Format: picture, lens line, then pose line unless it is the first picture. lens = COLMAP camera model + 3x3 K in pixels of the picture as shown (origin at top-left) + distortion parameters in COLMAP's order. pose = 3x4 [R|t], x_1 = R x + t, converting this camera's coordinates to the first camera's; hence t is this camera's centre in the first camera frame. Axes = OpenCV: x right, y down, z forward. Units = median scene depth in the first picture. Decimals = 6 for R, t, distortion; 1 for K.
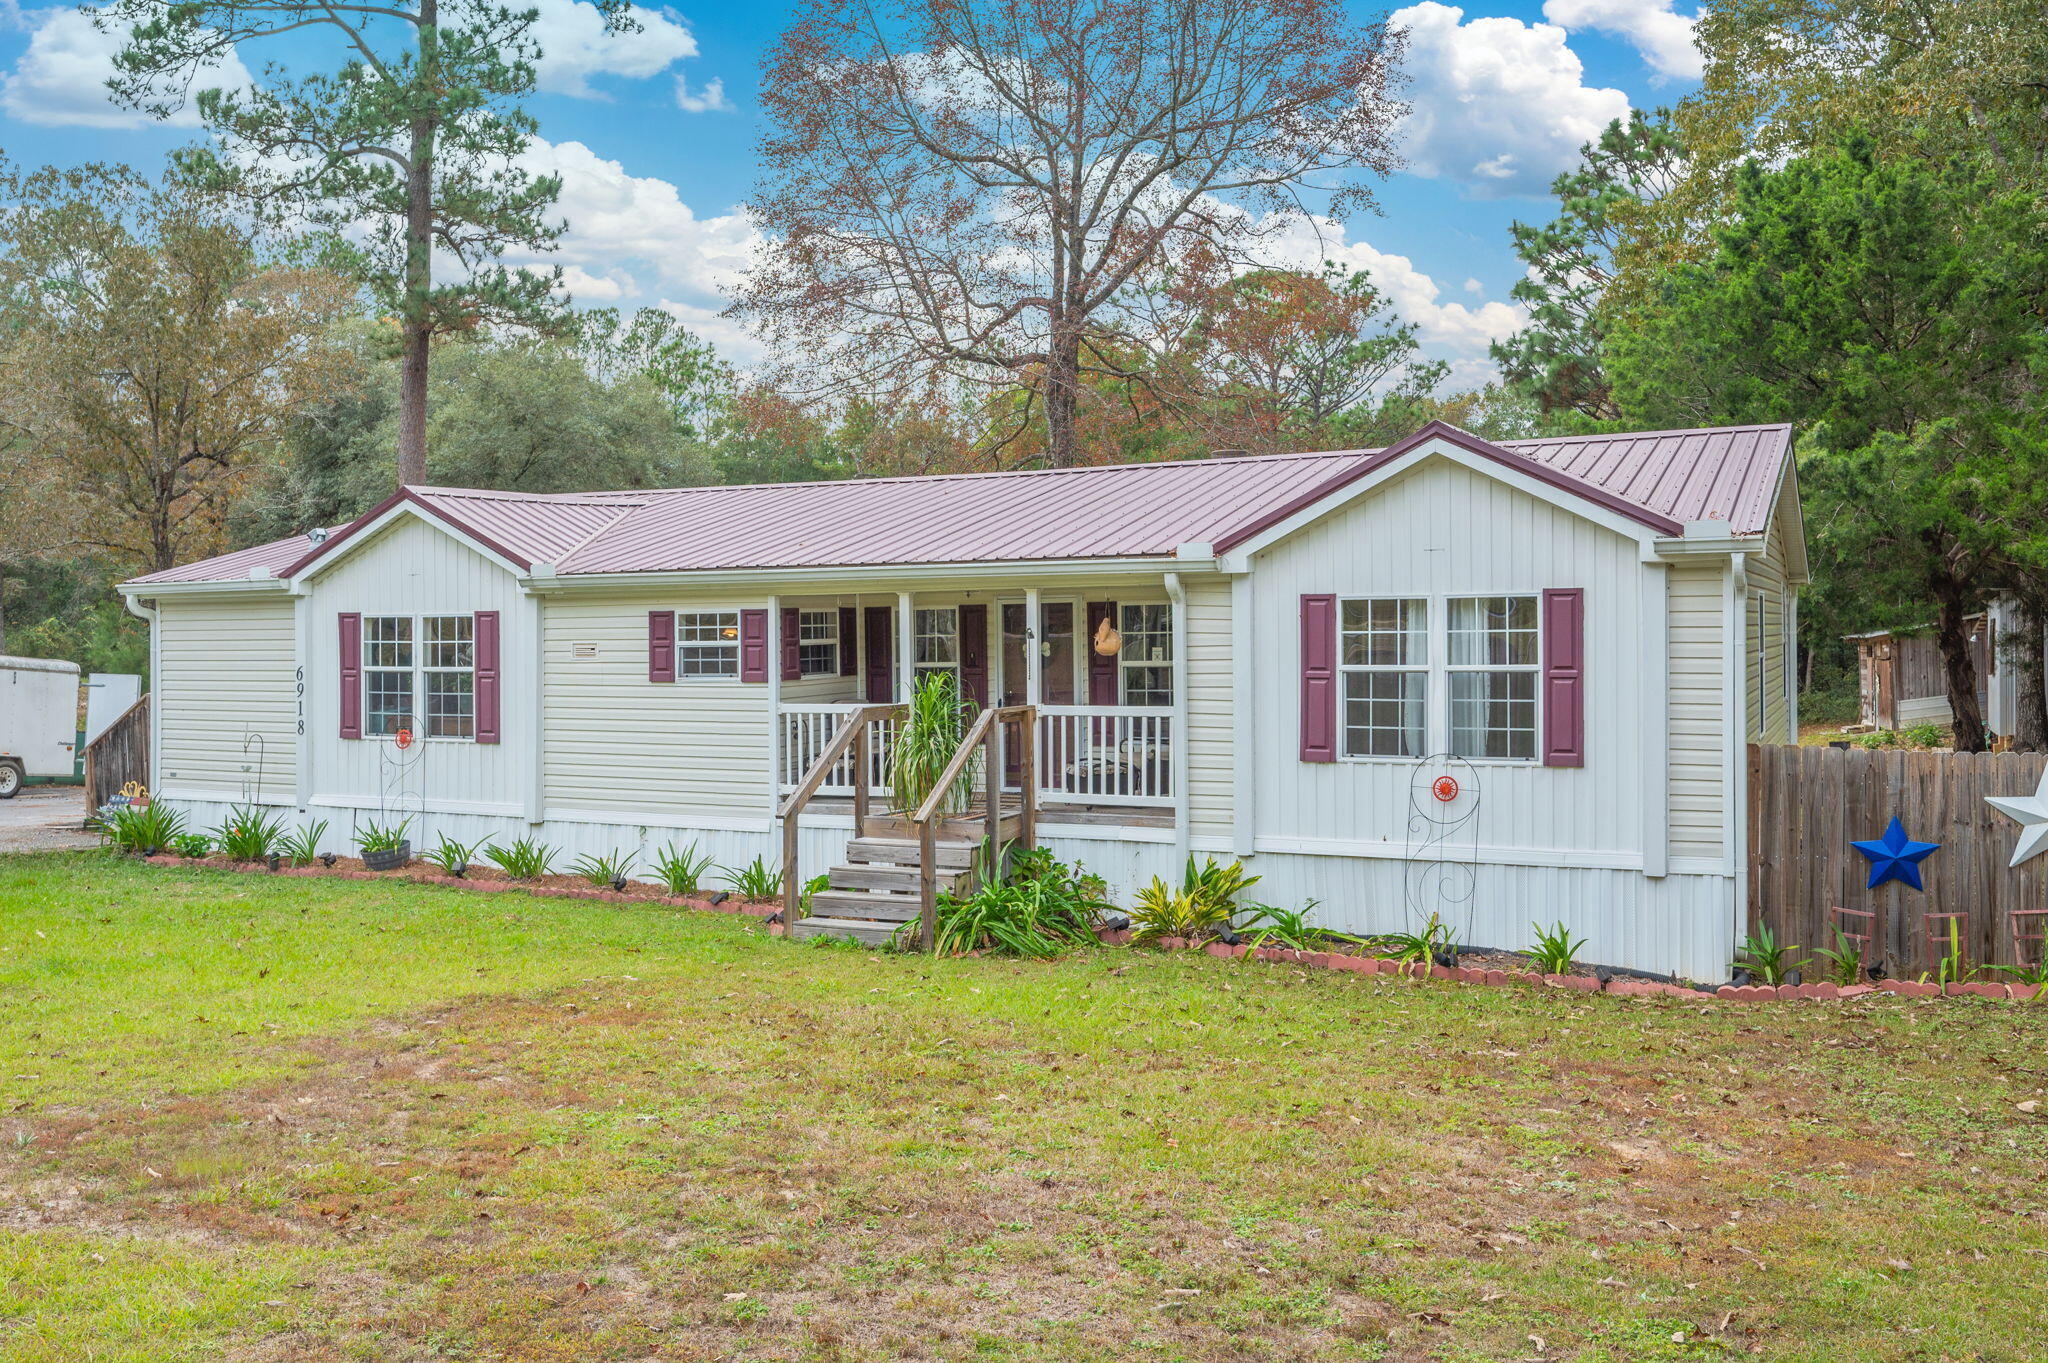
lens RADIAL K [[1493.9, 0, 1016.3], [0, 1493.9, 640.6], [0, 0, 1]] dist [-0.002481, 0.002101]
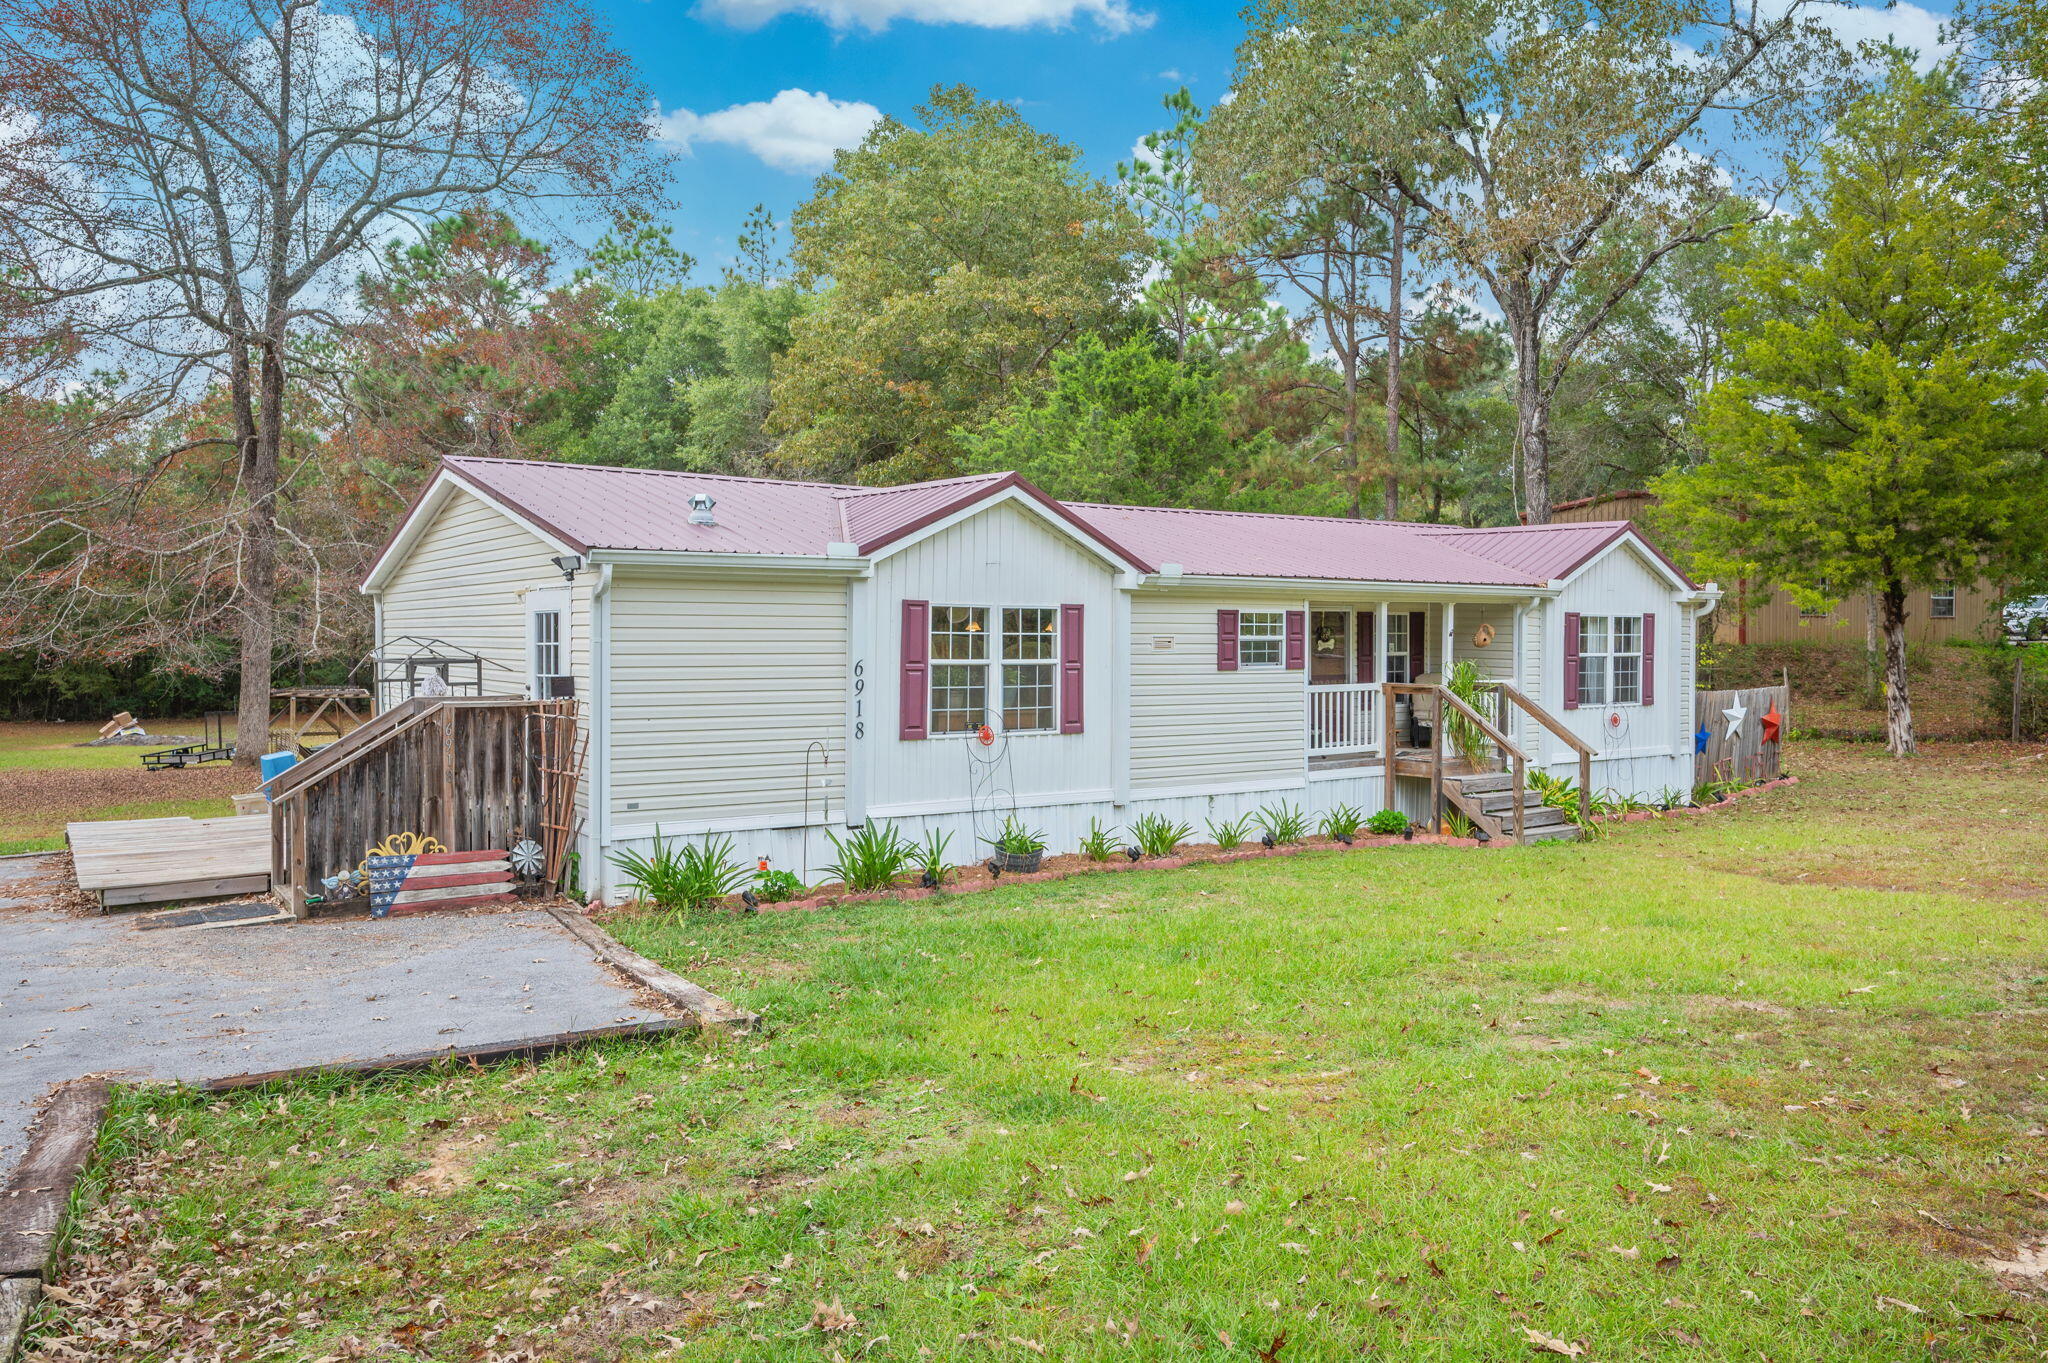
lens RADIAL K [[1493.9, 0, 1016.3], [0, 1493.9, 640.6], [0, 0, 1]] dist [-0.002481, 0.002101]
pose [[0.519378, 0.007113, 0.854515, -1.297086], [-0.004792, 0.999974, -0.005410, 0.011277], [-0.854531, -0.001285, 0.519398, 0.521447]]
